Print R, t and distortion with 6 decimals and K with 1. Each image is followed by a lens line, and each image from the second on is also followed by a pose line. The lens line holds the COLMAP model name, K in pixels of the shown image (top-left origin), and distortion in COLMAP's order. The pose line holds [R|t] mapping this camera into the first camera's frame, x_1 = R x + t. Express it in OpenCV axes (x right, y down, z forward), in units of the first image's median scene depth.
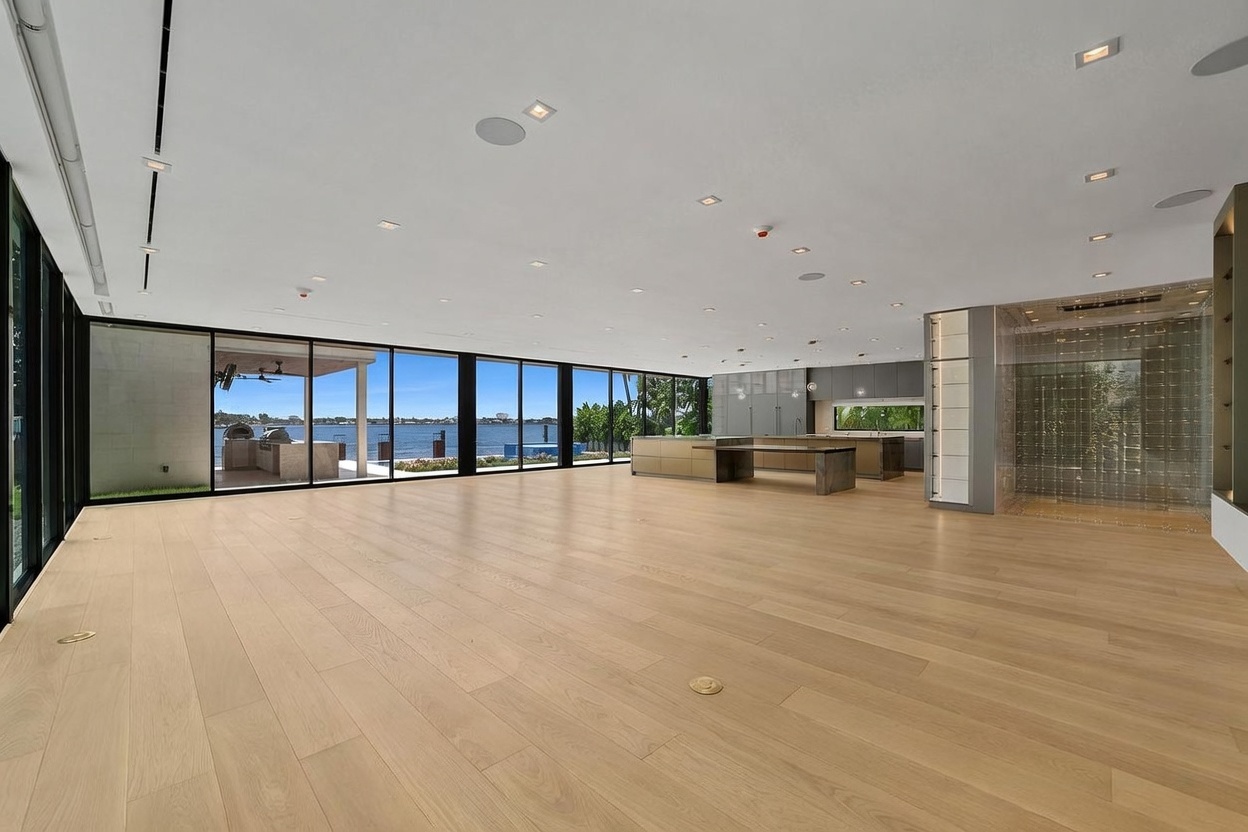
lens RADIAL K [[489.4, 0, 630.0], [0, 489.4, 419.3], [0, 0, 1]] dist [-0.017642, 0.000940]
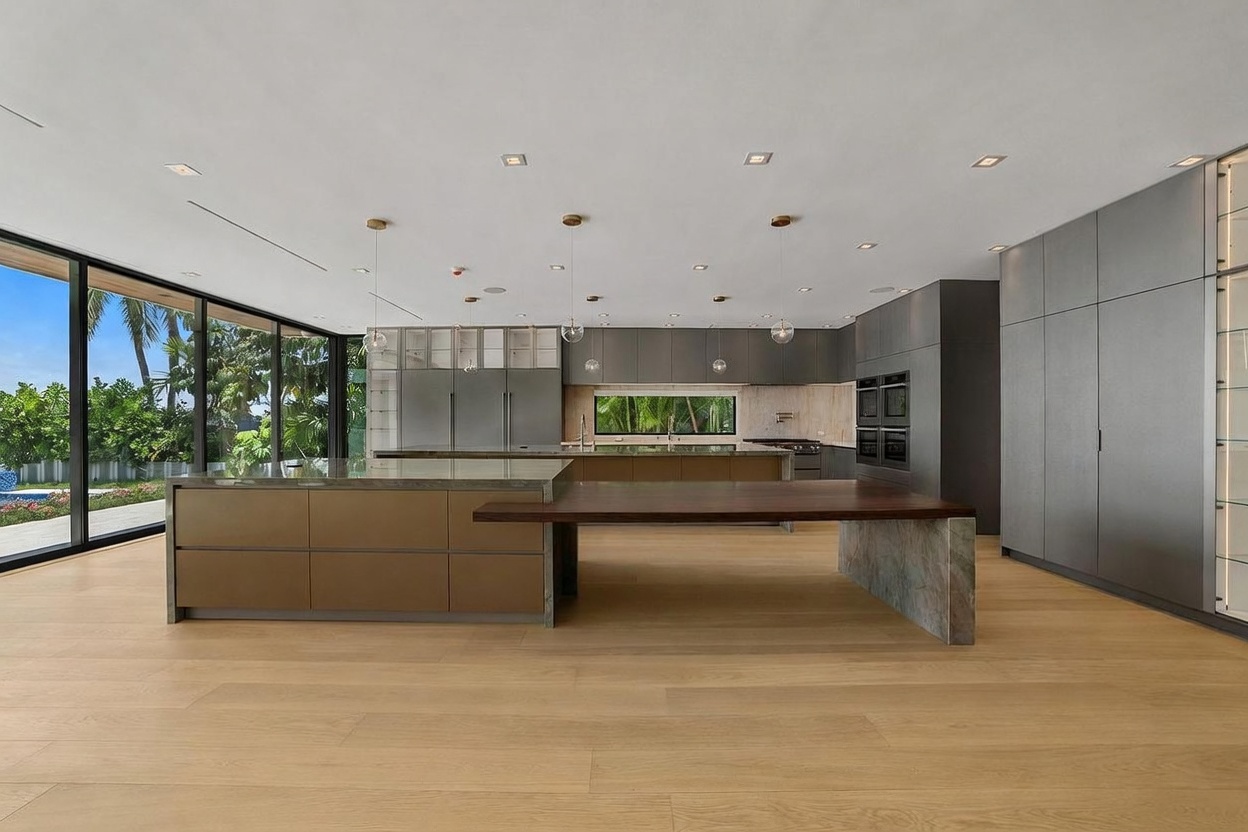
lens RADIAL K [[514.8, 0, 615.3], [0, 514.8, 424.9], [0, 0, 1]] dist [-0.023658, 0.001436]
pose [[0.732394, -0.006492, 0.680850, -0.003445], [-0.003417, 0.999907, 0.013211, 0.001127], [-0.680872, -0.012002, 0.732304, 0.324505]]
